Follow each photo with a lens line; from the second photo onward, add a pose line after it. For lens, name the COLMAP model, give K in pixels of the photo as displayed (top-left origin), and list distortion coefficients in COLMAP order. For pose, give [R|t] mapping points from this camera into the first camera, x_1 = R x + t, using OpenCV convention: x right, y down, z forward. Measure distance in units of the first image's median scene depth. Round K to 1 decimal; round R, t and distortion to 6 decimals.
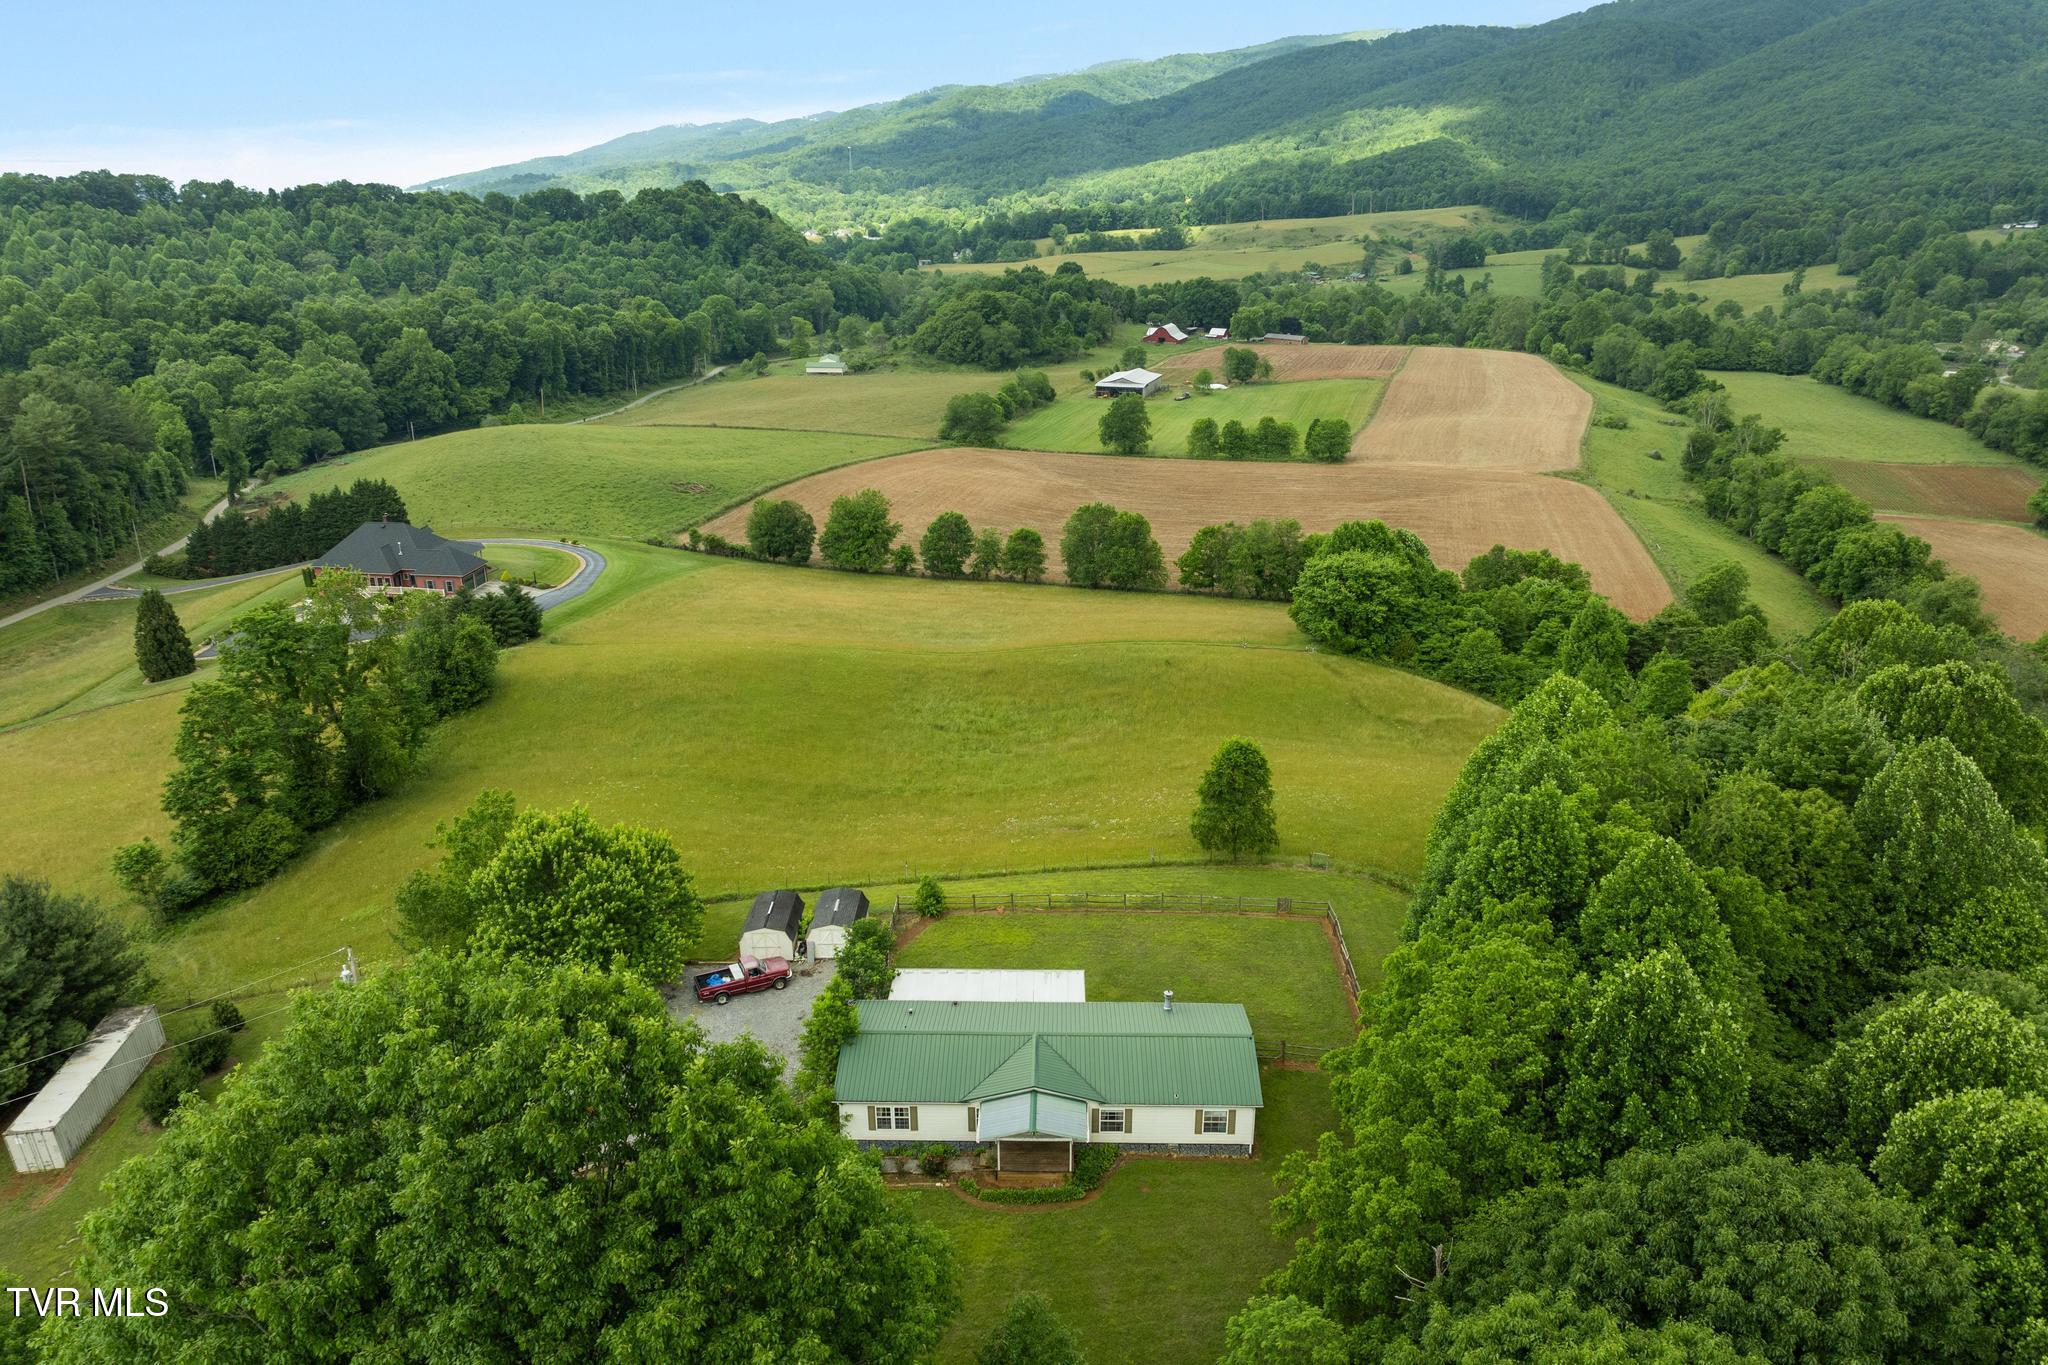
lens RADIAL K [[1428.3, 0, 1027.2], [0, 1428.3, 760.1], [0, 0, 1]] dist [-0.042801, 0.007946]
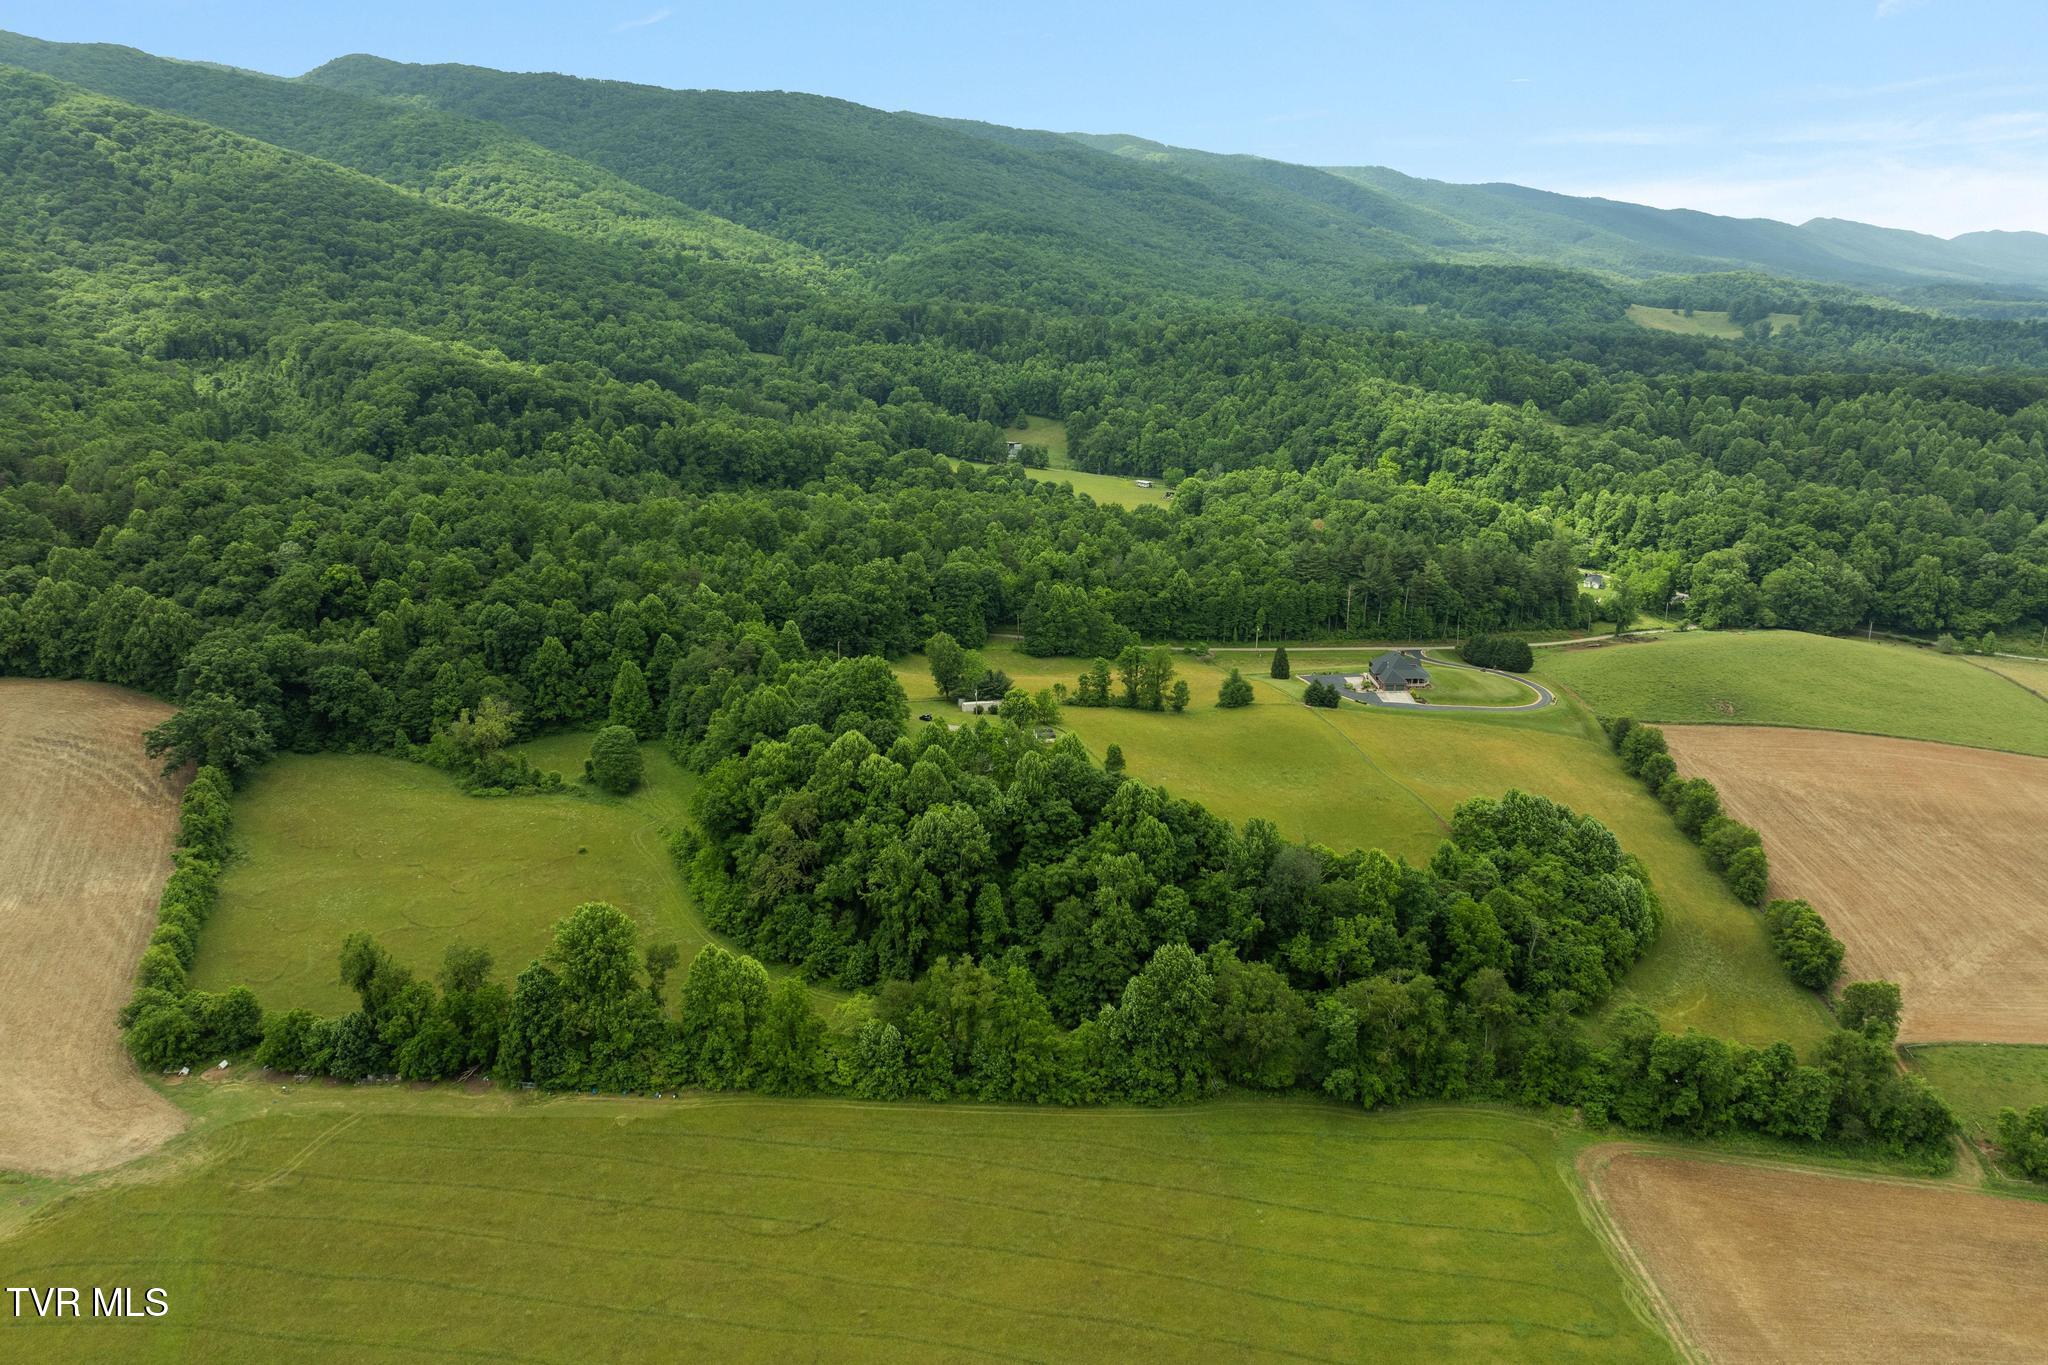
lens RADIAL K [[1428.3, 0, 1030.1], [0, 1428.3, 677.0], [0, 0, 1]] dist [-0.042801, 0.007946]
pose [[0.154968, 0.289002, -0.944703, 0.438132], [-0.378728, 0.900575, 0.213377, -0.107207], [0.912442, 0.324718, 0.249013, -0.025267]]
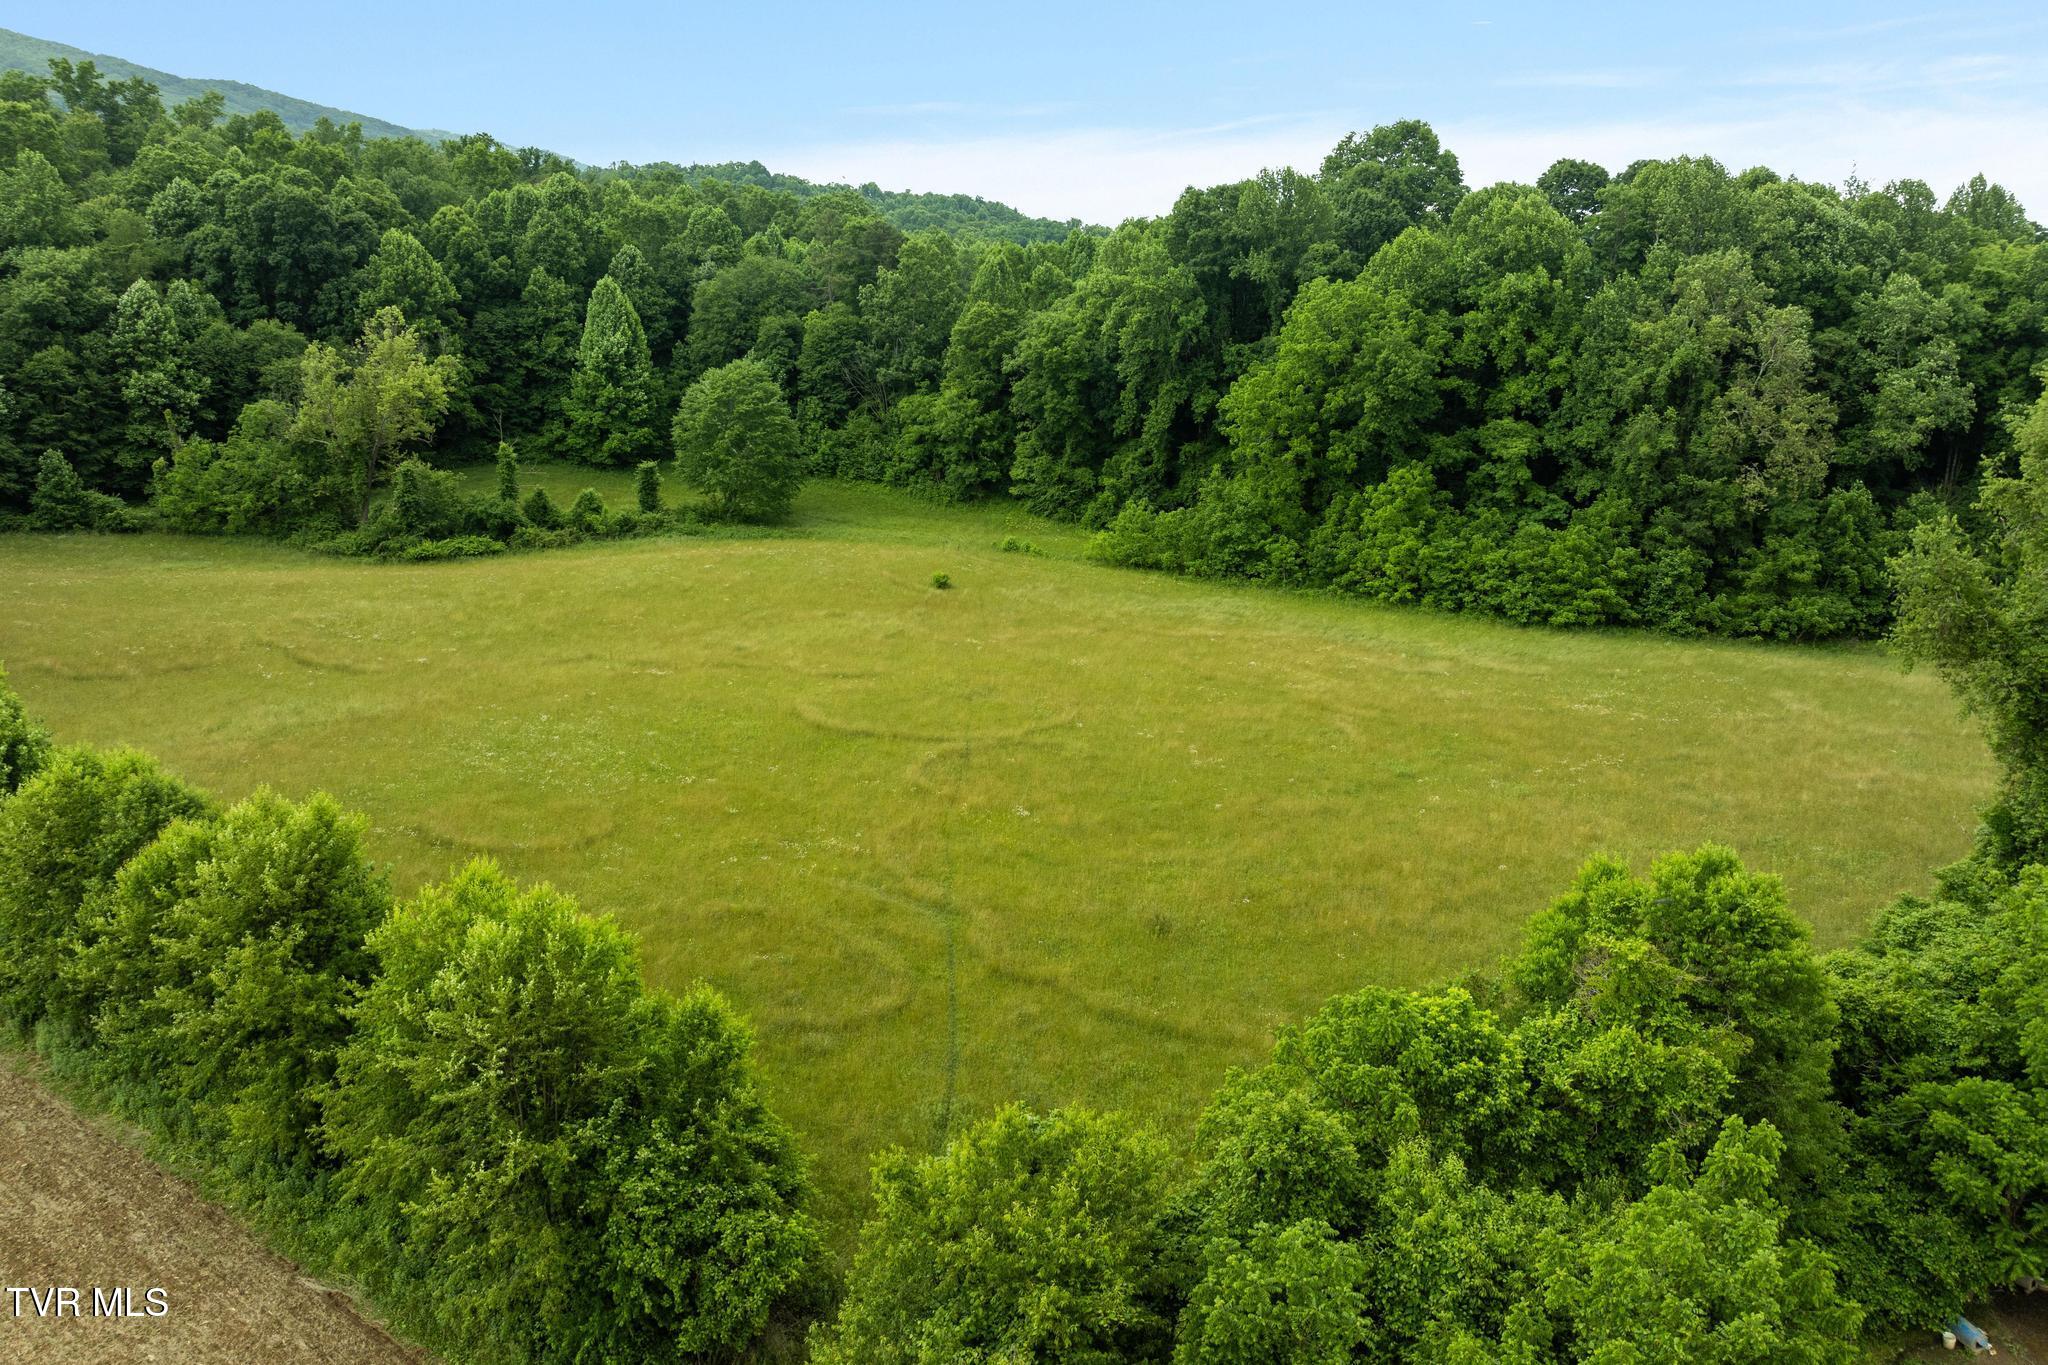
lens RADIAL K [[1428.3, 0, 1009.5], [0, 1428.3, 679.6], [0, 0, 1]] dist [-0.042801, 0.007946]
pose [[0.669000, 0.200957, -0.715580, 0.121165], [-0.278134, 0.960493, 0.009707, 0.108622], [0.689261, 0.192533, 0.698463, -0.139651]]
